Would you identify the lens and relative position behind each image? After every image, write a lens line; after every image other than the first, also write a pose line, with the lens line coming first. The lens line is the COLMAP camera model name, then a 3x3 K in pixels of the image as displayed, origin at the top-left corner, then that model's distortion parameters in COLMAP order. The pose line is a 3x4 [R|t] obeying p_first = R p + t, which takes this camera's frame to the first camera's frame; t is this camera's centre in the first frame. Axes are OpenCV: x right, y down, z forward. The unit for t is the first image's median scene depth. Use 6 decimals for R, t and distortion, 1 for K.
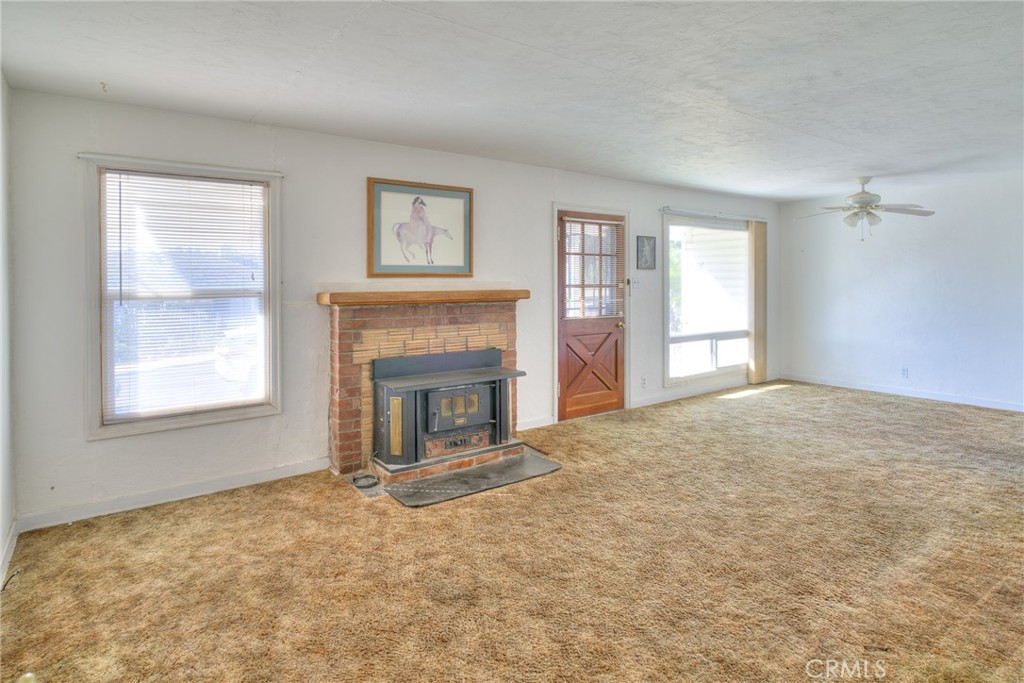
lens RADIAL K [[553.8, 0, 509.8], [0, 553.8, 285.2], [0, 0, 1]] dist [-0.010478, 0.002929]
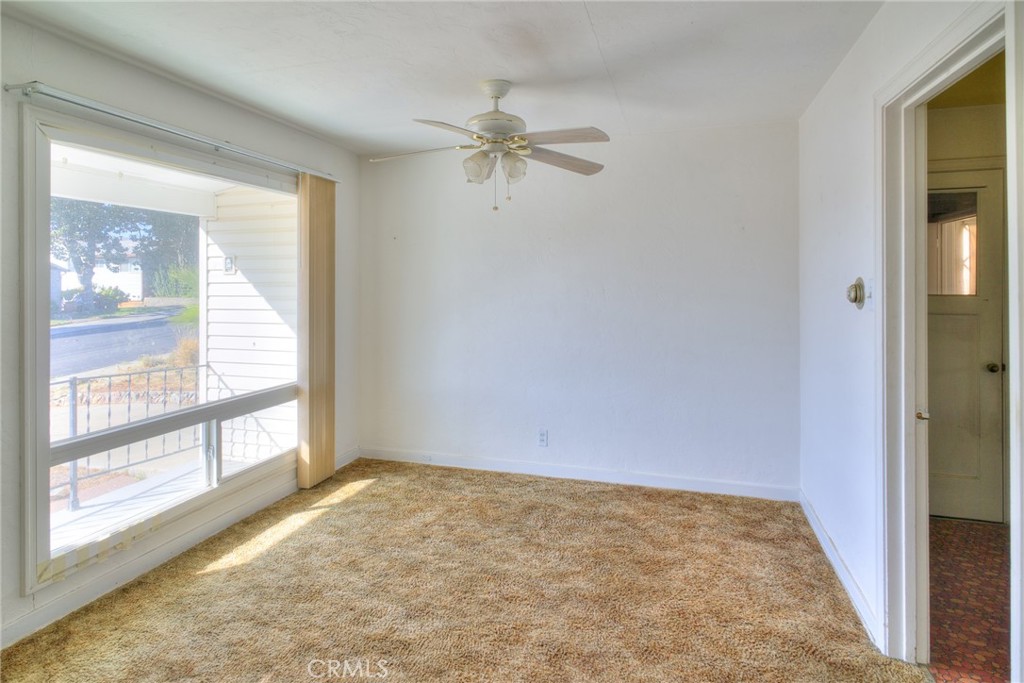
lens RADIAL K [[553.8, 0, 513.6], [0, 553.8, 284.2], [0, 0, 1]] dist [-0.010478, 0.002929]
pose [[0.782446, 0.001760, 0.622715, 0.280092], [0.003740, 0.999965, -0.007526, -0.008305], [-0.622707, 0.008218, 0.782412, 0.492398]]
